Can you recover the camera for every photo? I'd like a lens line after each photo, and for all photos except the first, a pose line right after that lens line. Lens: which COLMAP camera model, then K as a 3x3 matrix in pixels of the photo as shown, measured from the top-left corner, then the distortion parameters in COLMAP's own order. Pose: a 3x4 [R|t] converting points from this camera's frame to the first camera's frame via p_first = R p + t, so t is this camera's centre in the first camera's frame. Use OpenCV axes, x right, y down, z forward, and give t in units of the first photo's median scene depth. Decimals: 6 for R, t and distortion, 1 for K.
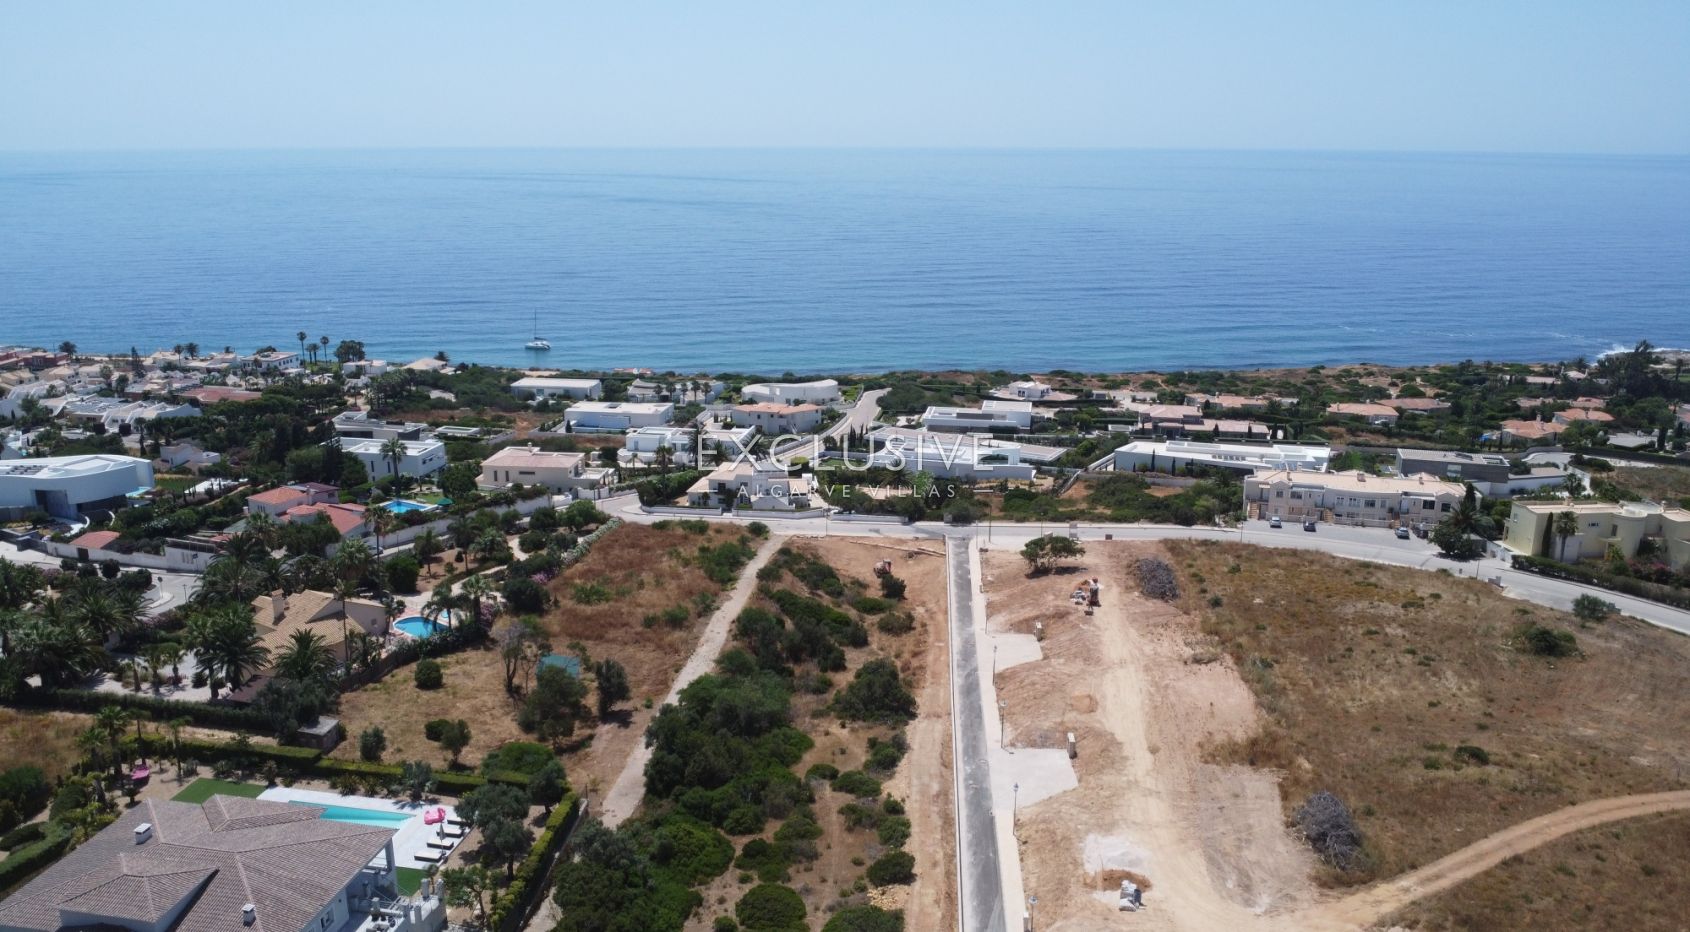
lens RADIAL K [[1231.7, 0, 837.0], [0, 1231.7, 461.6], [0, 0, 1]] dist [-0.028127, -0.012130]
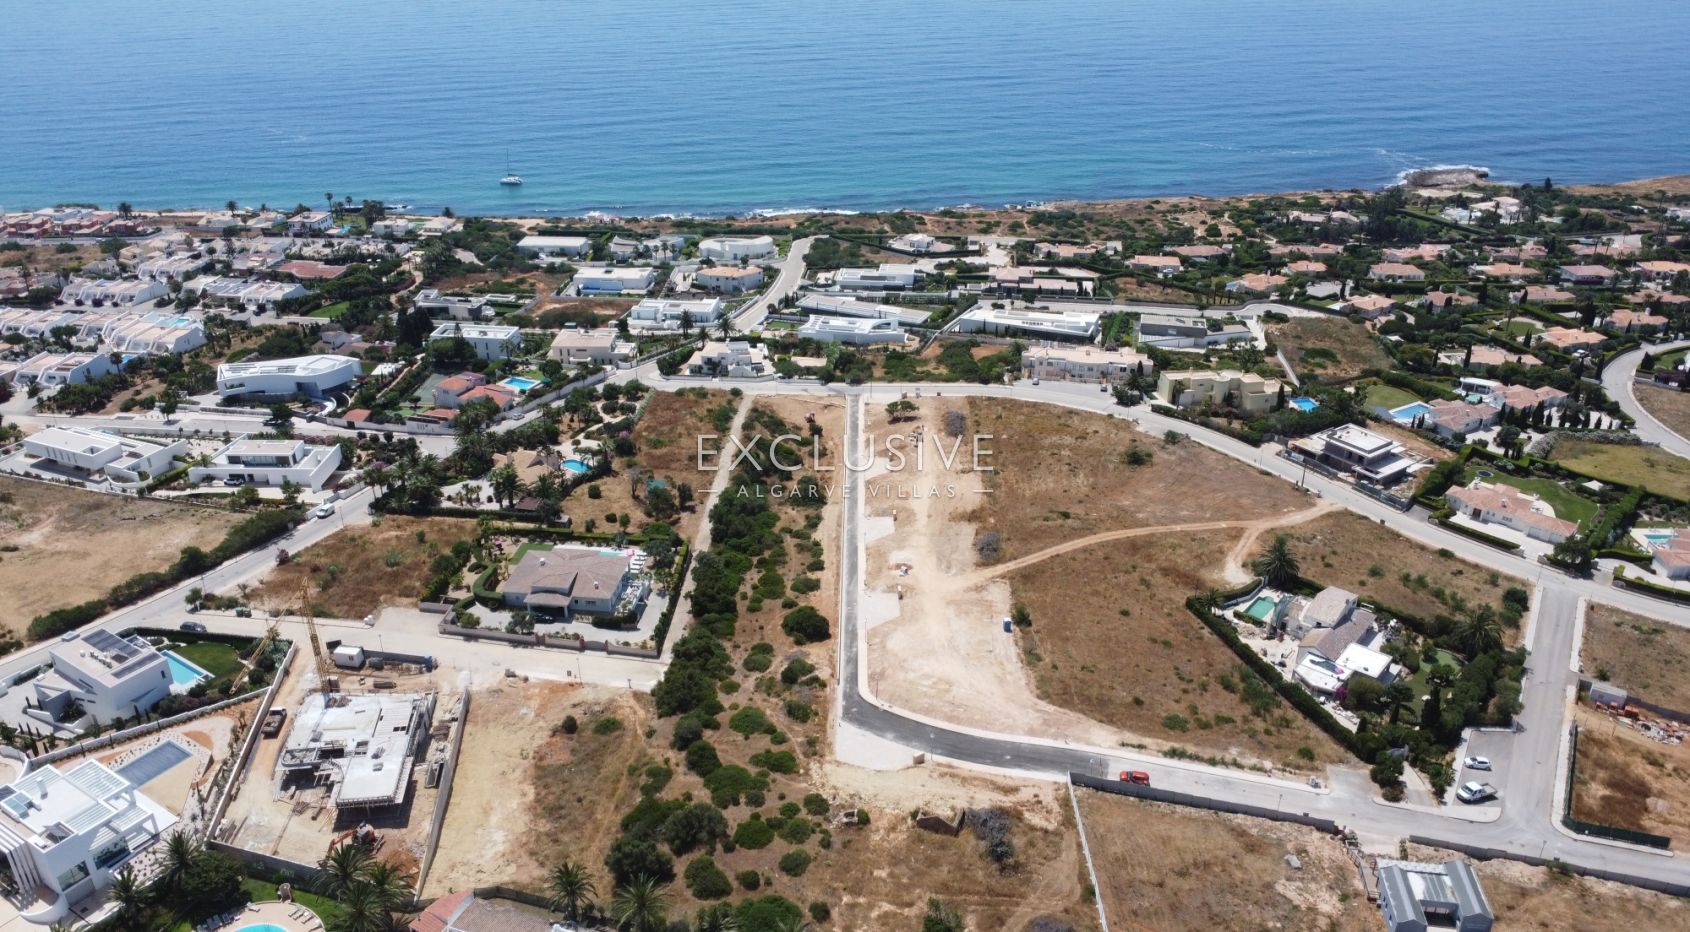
lens RADIAL K [[1231.7, 0, 840.9], [0, 1231.7, 466.4], [0, 0, 1]] dist [-0.028127, -0.012130]
pose [[0.997821, -0.030821, 0.058335, -0.026341], [0.018686, 0.979995, 0.198143, -0.212735], [-0.063275, -0.196621, 0.978436, -0.825699]]
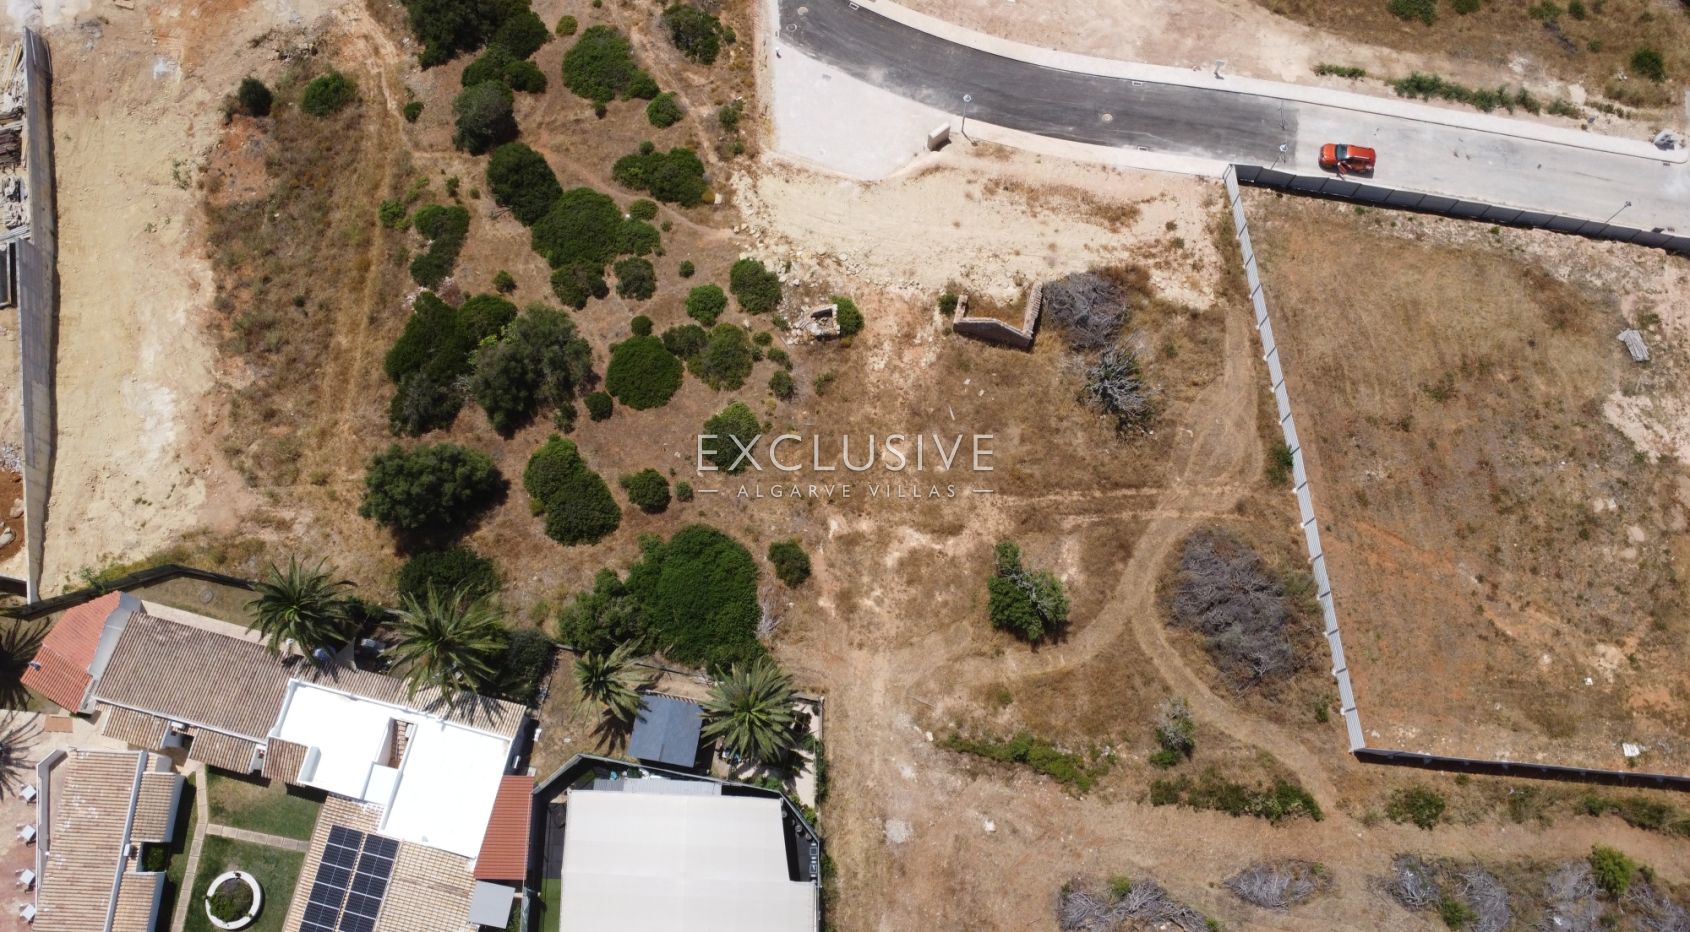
lens RADIAL K [[1231.7, 0, 846.4], [0, 1231.7, 471.6], [0, 0, 1]] dist [-0.028127, -0.012130]
pose [[0.986688, -0.154911, 0.049483, 0.003554], [0.041109, 0.531997, 0.845748, -0.141797], [-0.157341, -0.832455, 0.531283, -0.248989]]
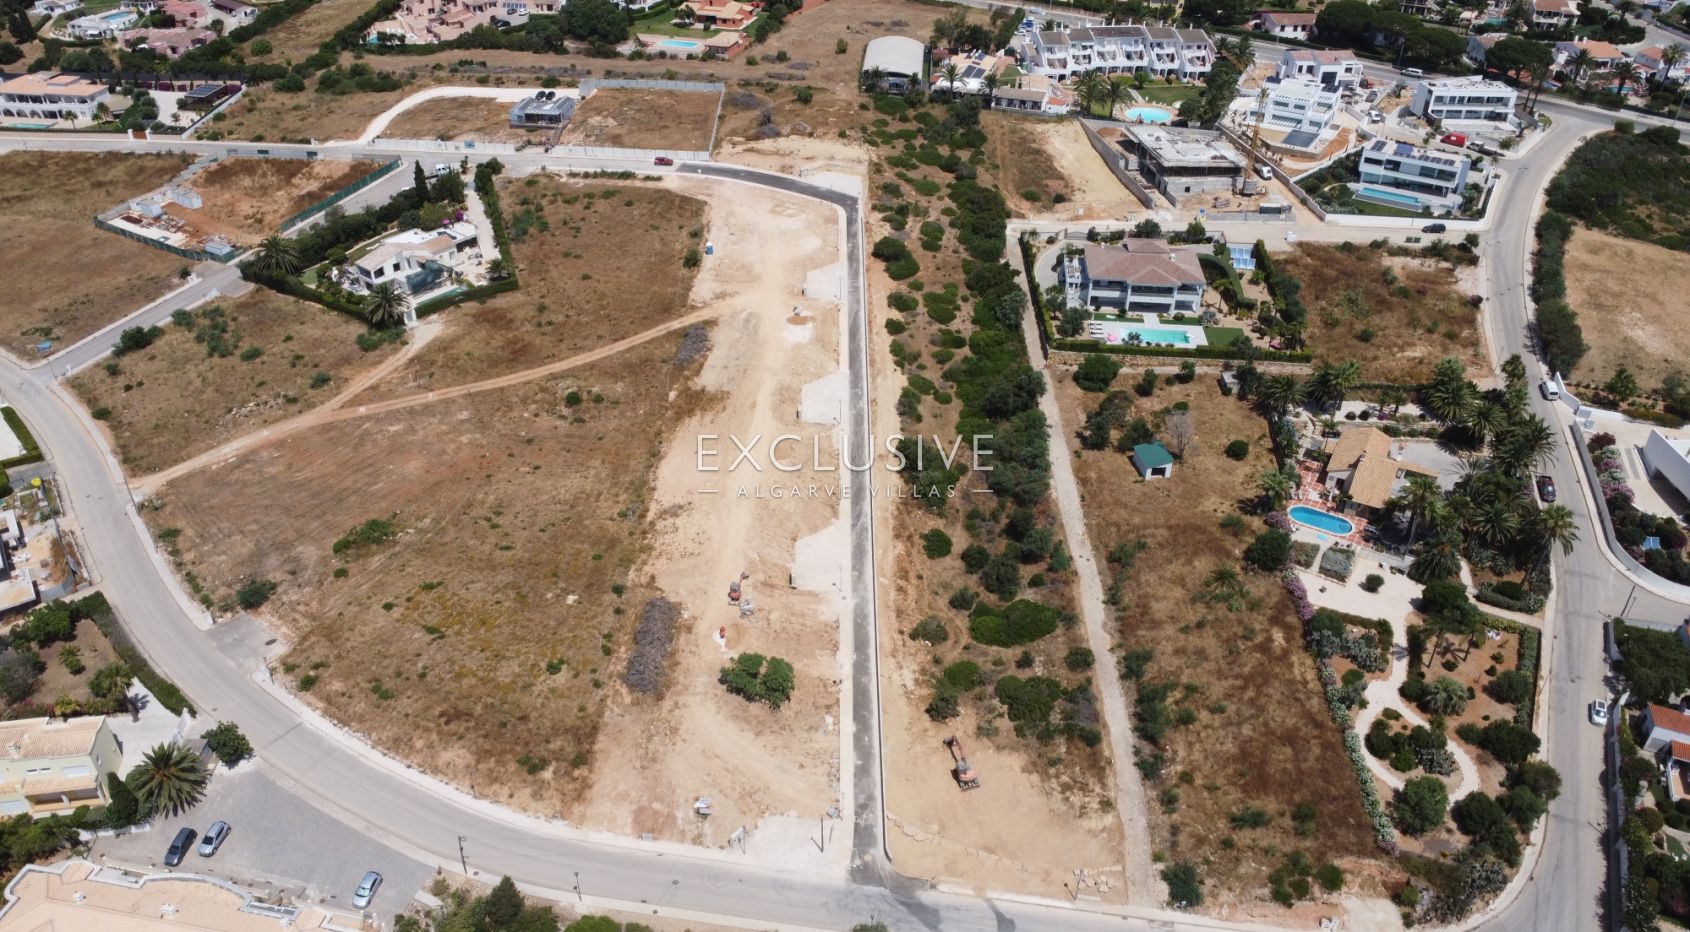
lens RADIAL K [[1231.7, 0, 838.4], [0, 1231.7, 468.3], [0, 0, 1]] dist [-0.028127, -0.012130]
pose [[-0.996740, 0.038973, -0.070637, 0.177714], [-0.026505, 0.668772, 0.742995, -0.660481], [0.076197, 0.742445, -0.665559, 1.487657]]
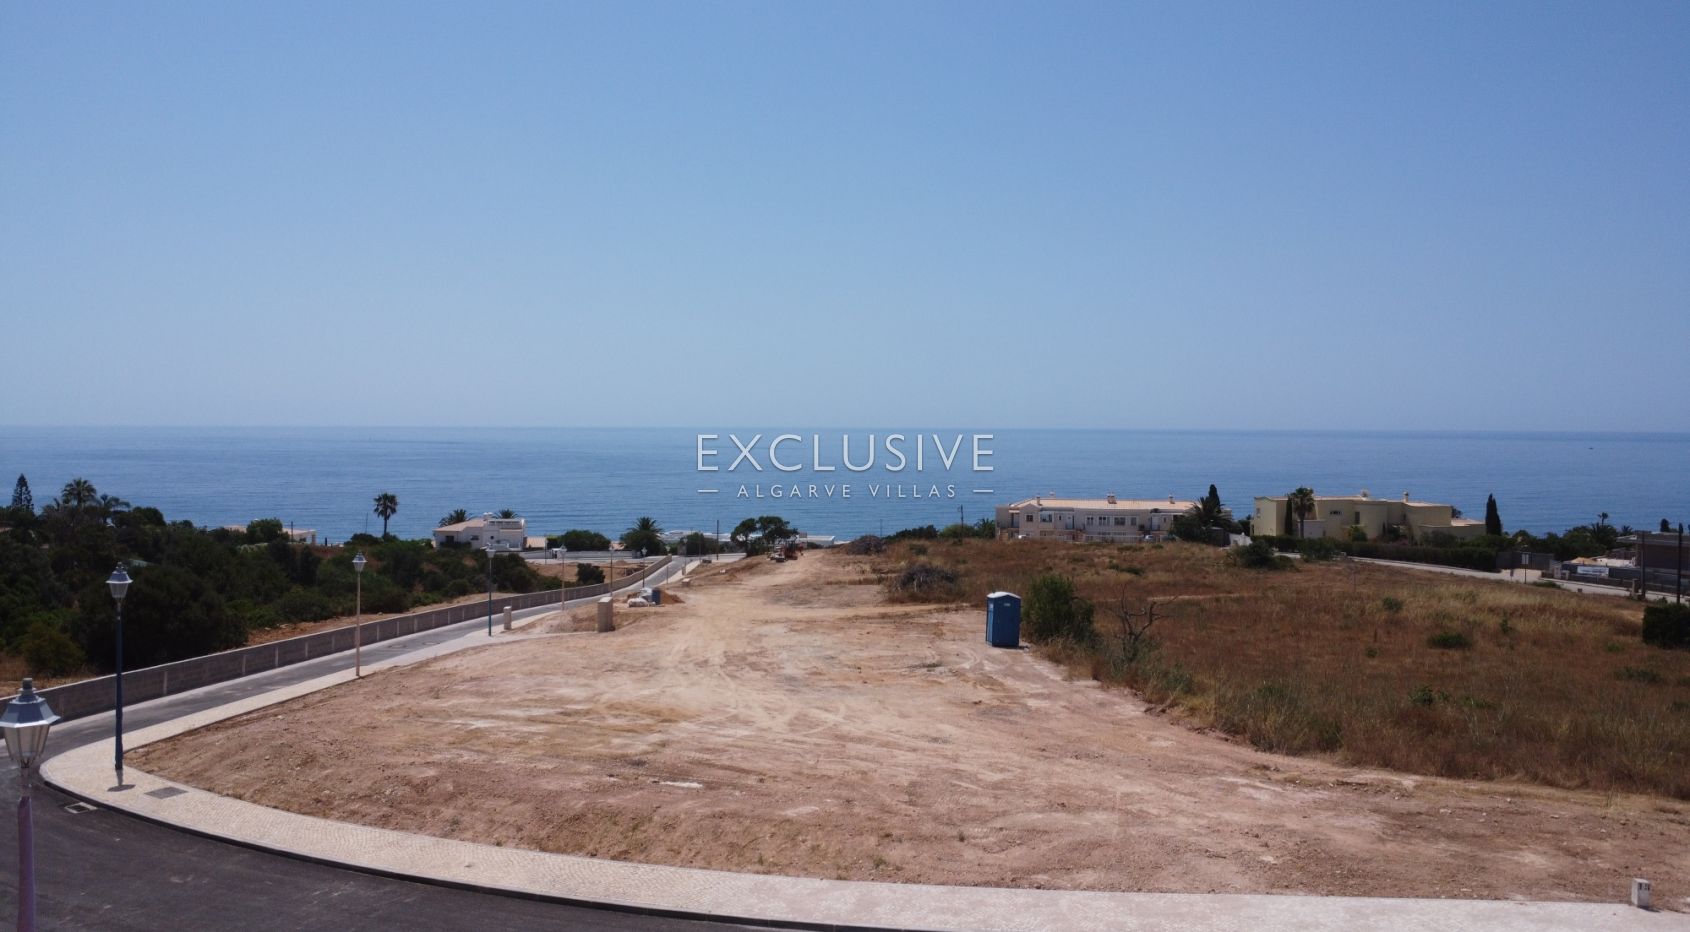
lens RADIAL K [[1231.7, 0, 837.0], [0, 1231.7, 466.7], [0, 0, 1]] dist [-0.028127, -0.012130]
pose [[0.995825, -0.002019, 0.091258, 0.148536], [0.021897, 0.975846, -0.217358, 0.230284], [-0.088615, 0.218449, 0.971817, 0.088400]]
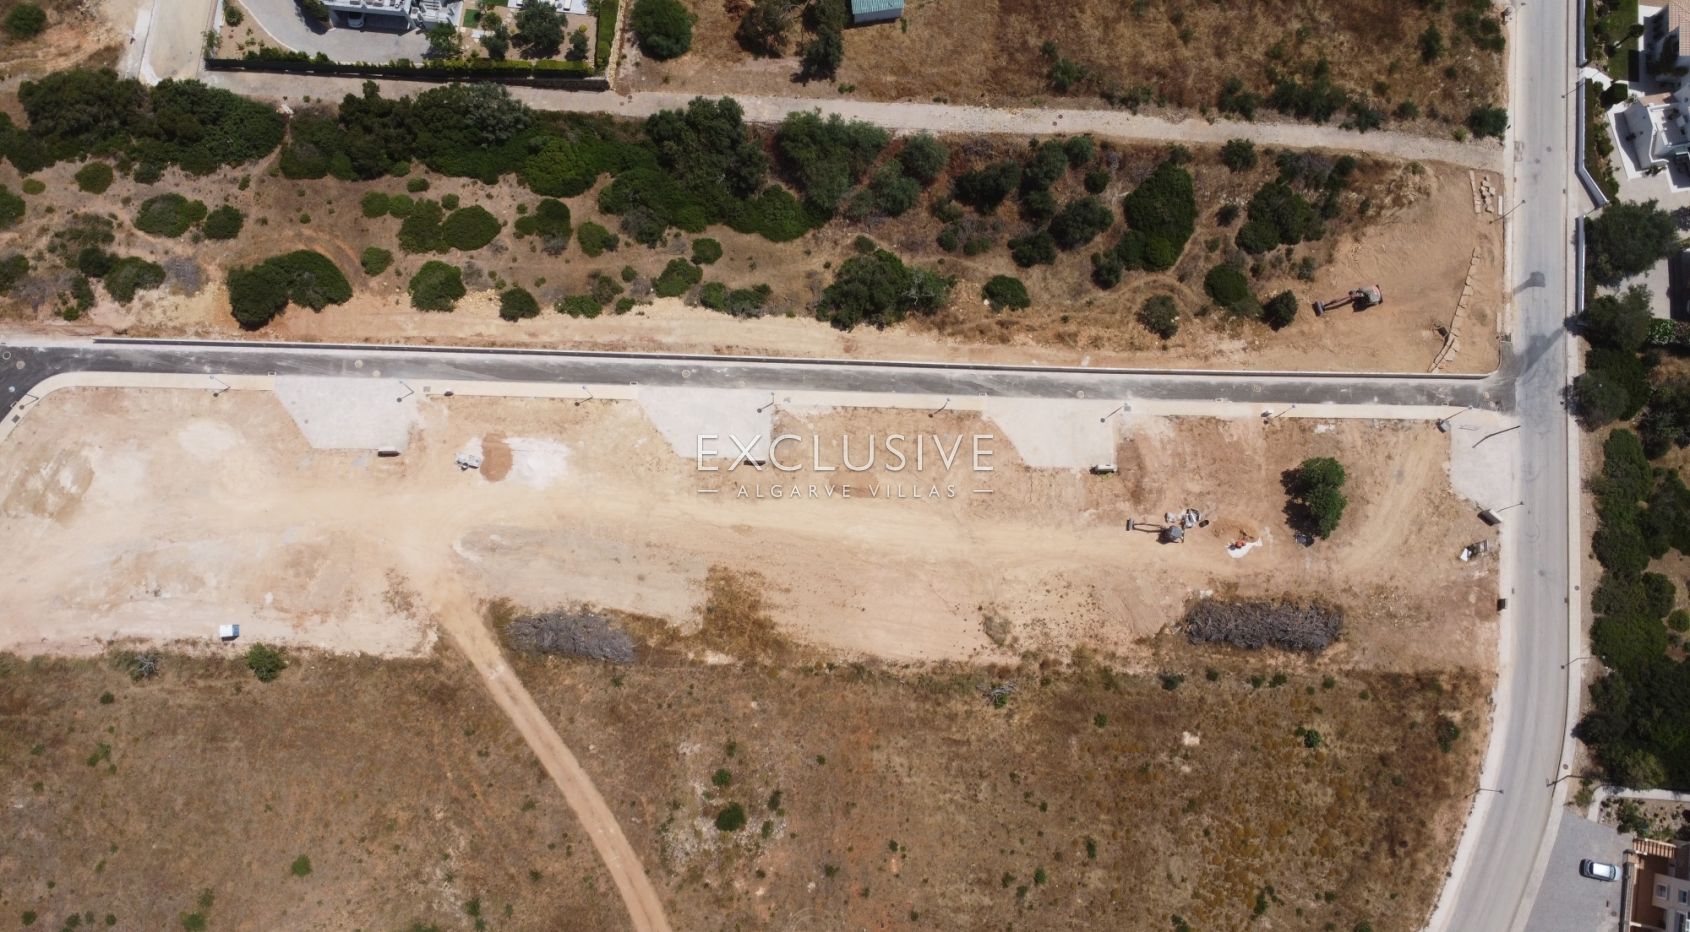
lens RADIAL K [[1231.7, 0, 848.0], [0, 1231.7, 458.6], [0, 0, 1]] dist [-0.028127, -0.012130]
pose [[0.073350, 0.980715, -0.181160, 0.270706], [-0.255420, 0.194064, 0.947153, -0.572643], [0.964044, -0.023202, 0.264729, 0.536163]]
